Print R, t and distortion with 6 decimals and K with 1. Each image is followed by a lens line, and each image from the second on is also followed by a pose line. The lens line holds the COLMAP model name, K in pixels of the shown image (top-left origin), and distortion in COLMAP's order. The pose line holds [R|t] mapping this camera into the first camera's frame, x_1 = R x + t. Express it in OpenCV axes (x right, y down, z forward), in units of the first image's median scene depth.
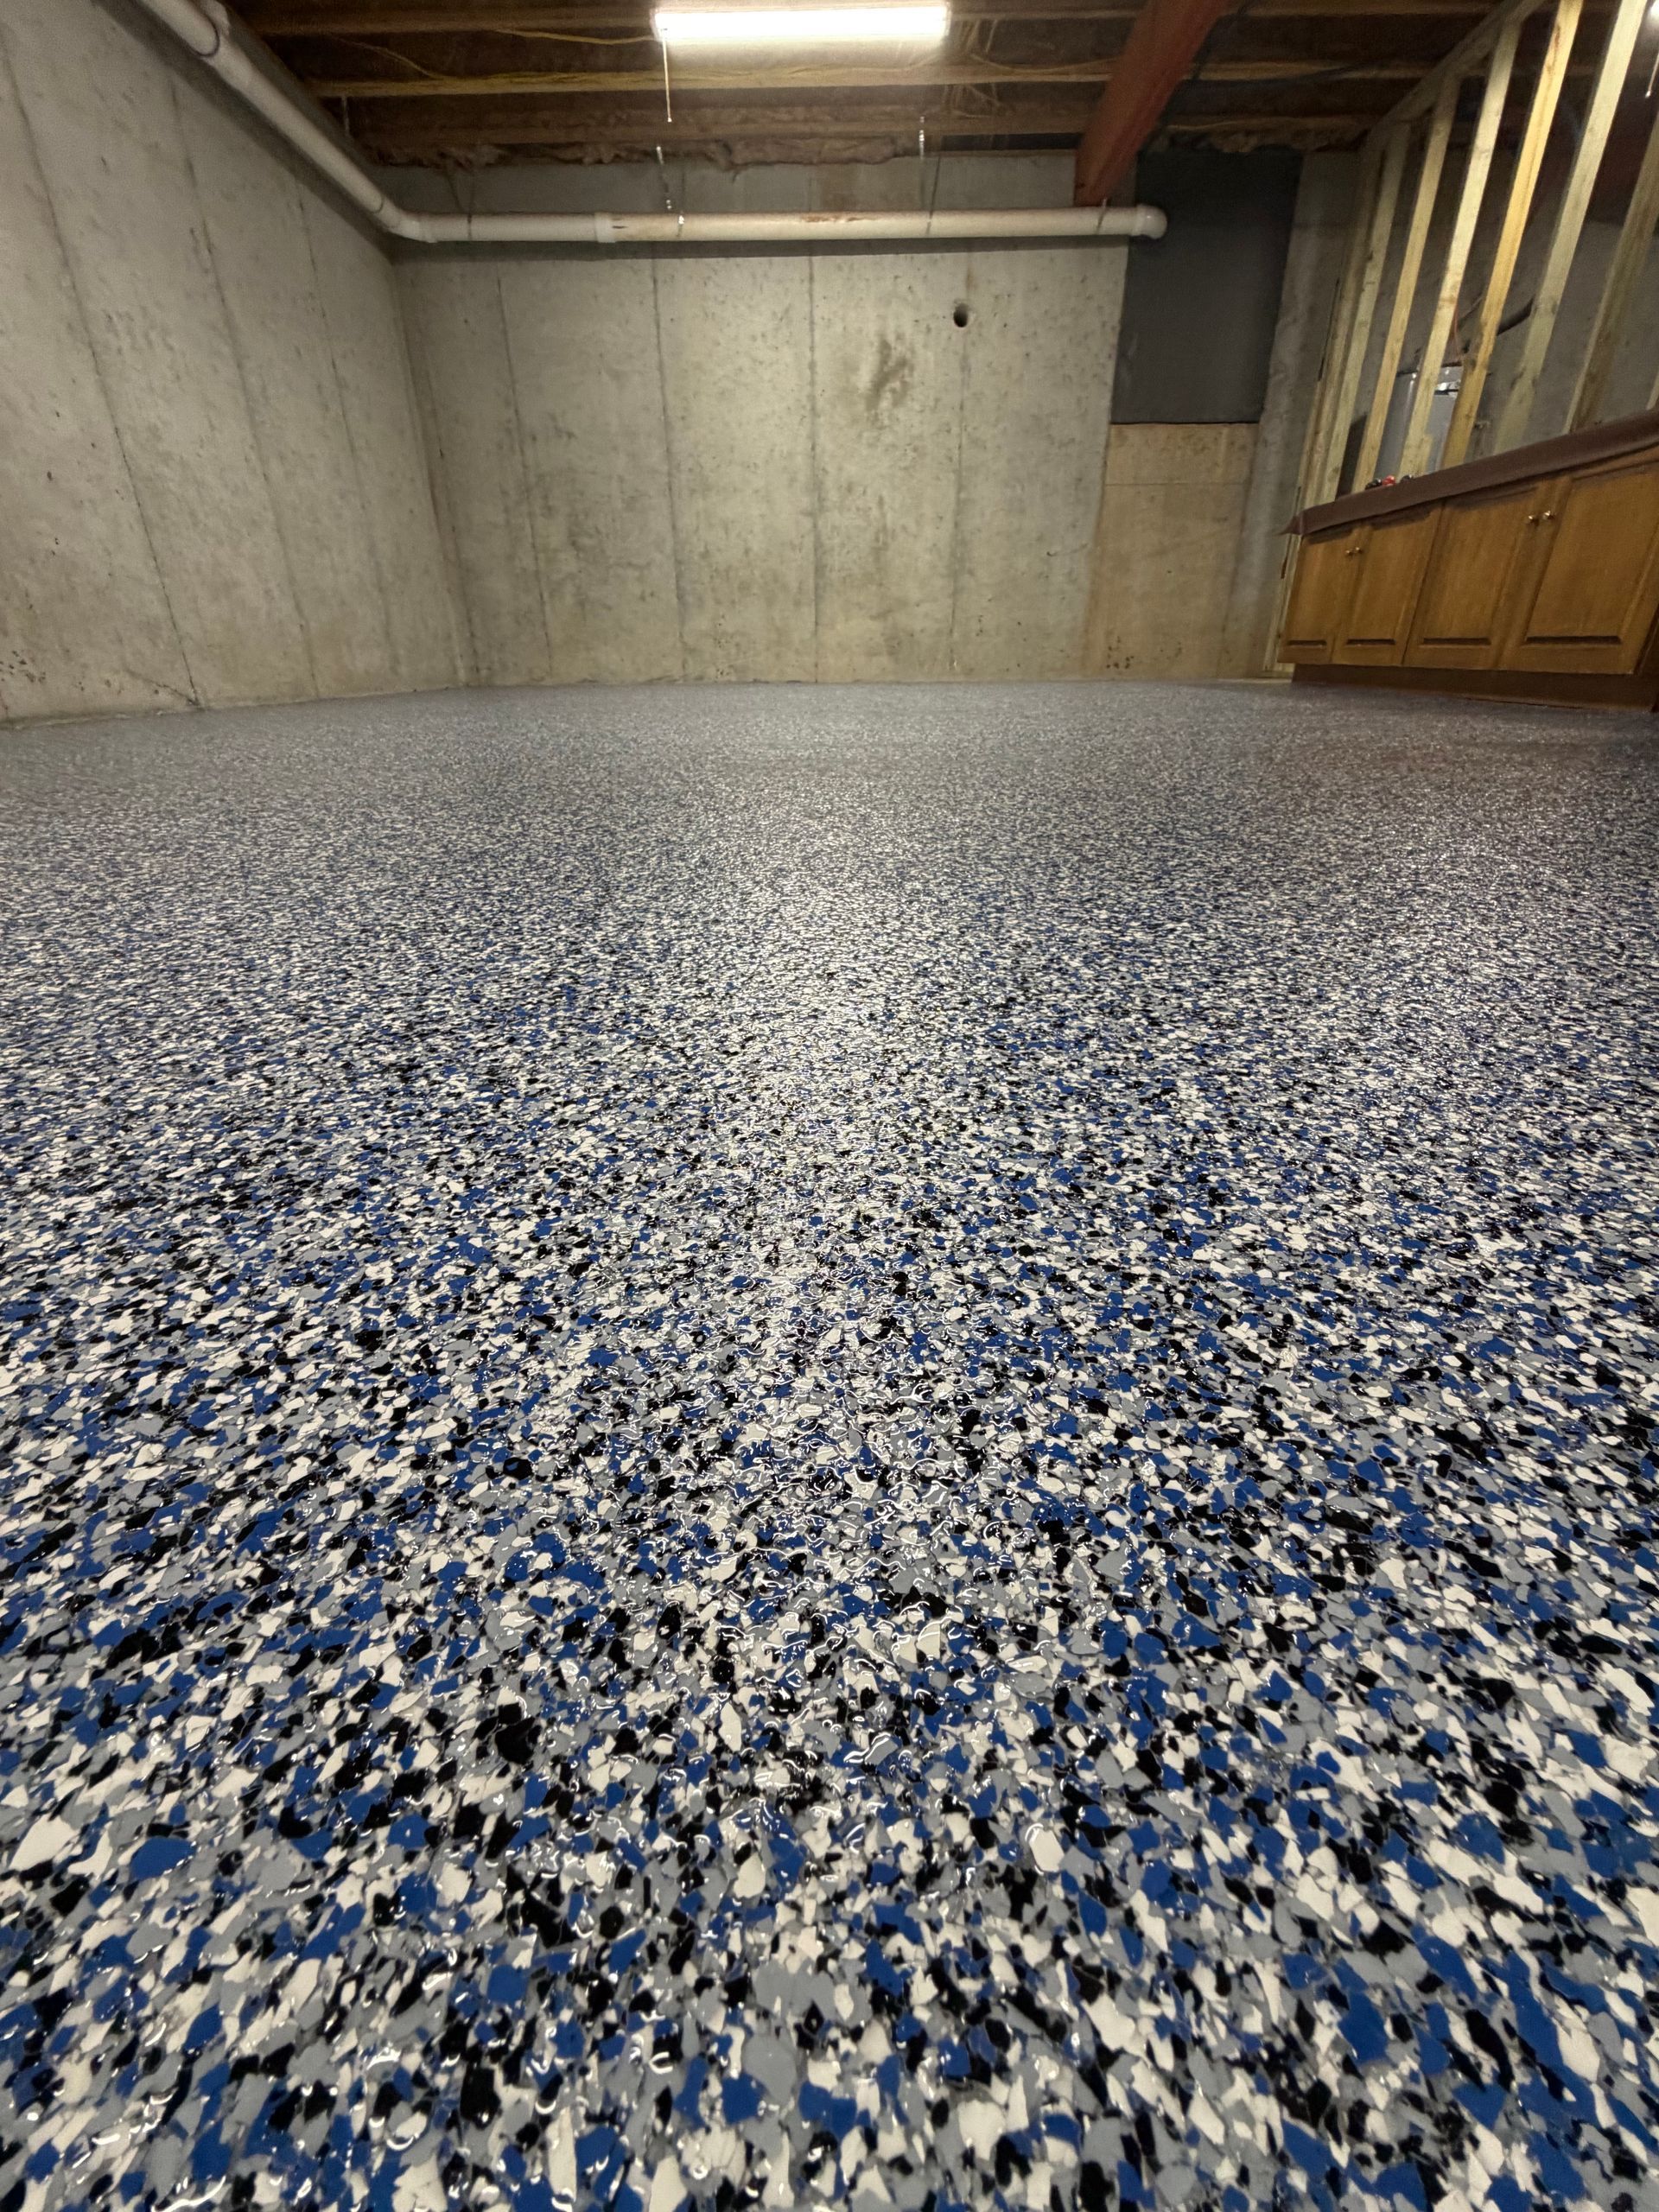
lens RADIAL K [[902.2, 0, 829.5], [0, 902.2, 1106.0], [0, 0, 1]] dist [0.001036, -0.000351]
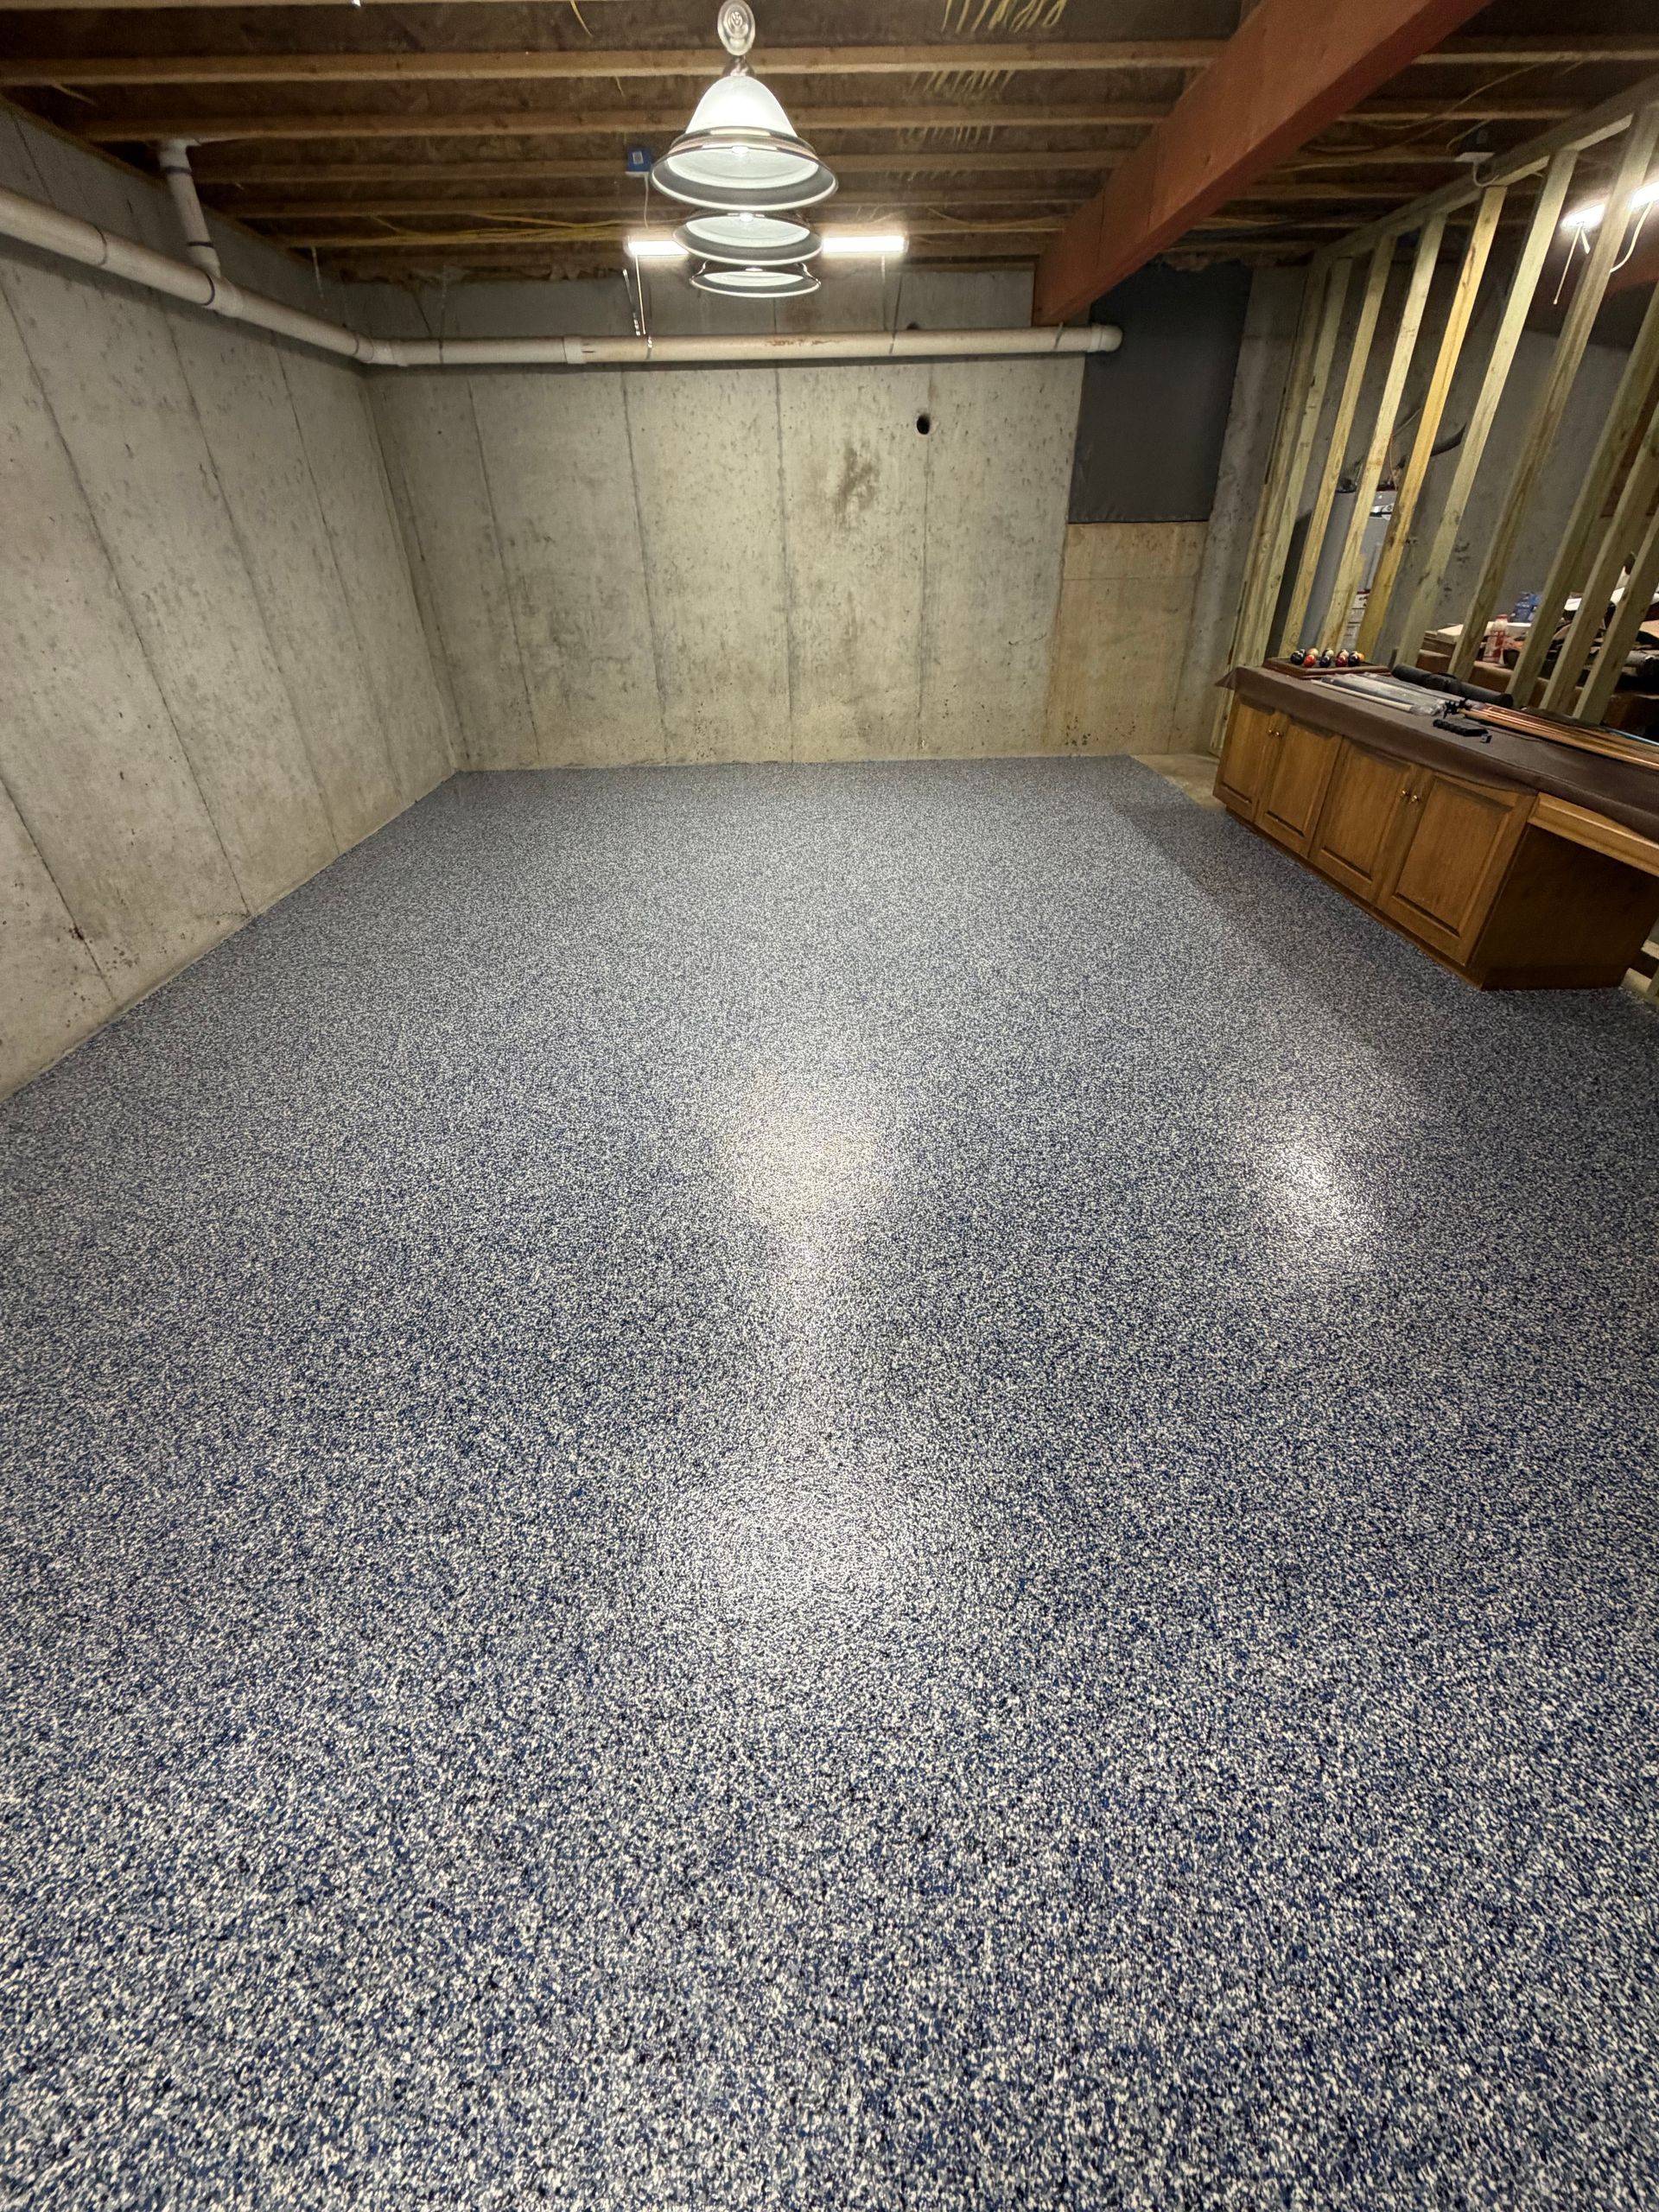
lens RADIAL K [[902.2, 0, 829.5], [0, 902.2, 1106.0], [0, 0, 1]] dist [0.001036, -0.000351]
pose [[0.999388, -0.027311, 0.021870, -0.009085], [0.024624, 0.993073, 0.114890, -0.331910], [-0.024856, -0.114281, 0.993137, -0.166192]]
